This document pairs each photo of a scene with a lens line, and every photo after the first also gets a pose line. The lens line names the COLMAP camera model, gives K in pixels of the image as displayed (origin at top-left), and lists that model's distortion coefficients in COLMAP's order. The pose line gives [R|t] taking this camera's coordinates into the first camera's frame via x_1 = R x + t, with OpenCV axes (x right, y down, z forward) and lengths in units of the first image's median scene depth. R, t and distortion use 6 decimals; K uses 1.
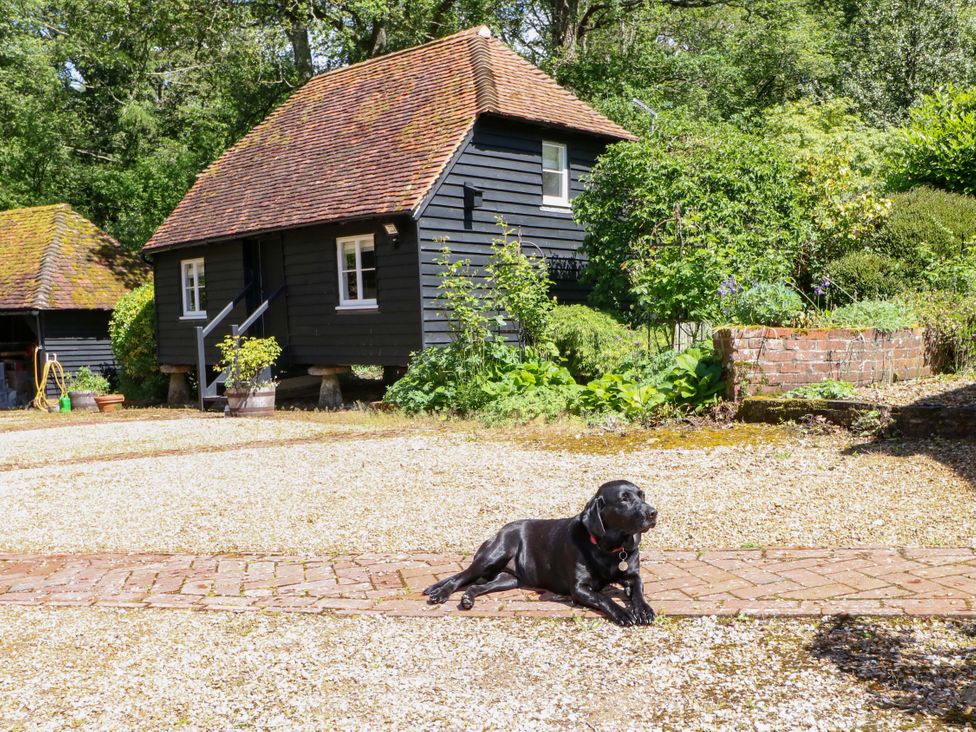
lens RADIAL K [[990.7, 0, 490.1], [0, 990.7, 384.3], [0, 0, 1]] dist [0.015214, 0.003976]
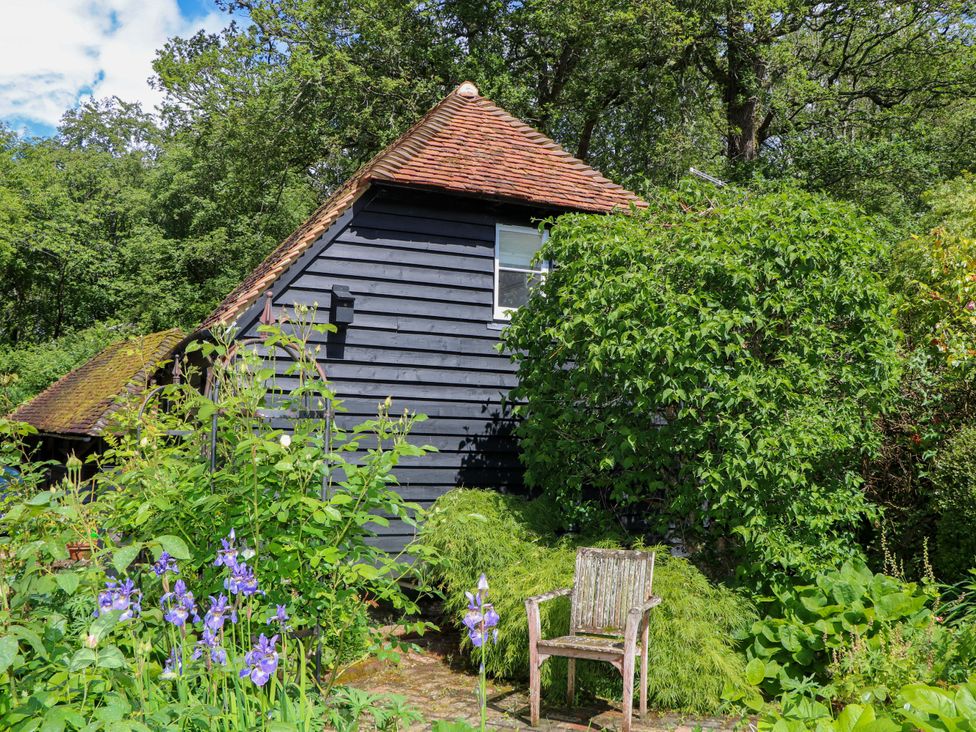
lens RADIAL K [[871.0, 0, 488.0], [0, 871.0, 366.0], [0, 0, 1]] dist [-0.133661, -0.001896]
pose [[0.940328, 0.012046, -0.340056, 0.249445], [-0.059497, 0.989798, -0.129460, -0.081399], [0.335027, 0.141967, 0.931452, 0.493882]]
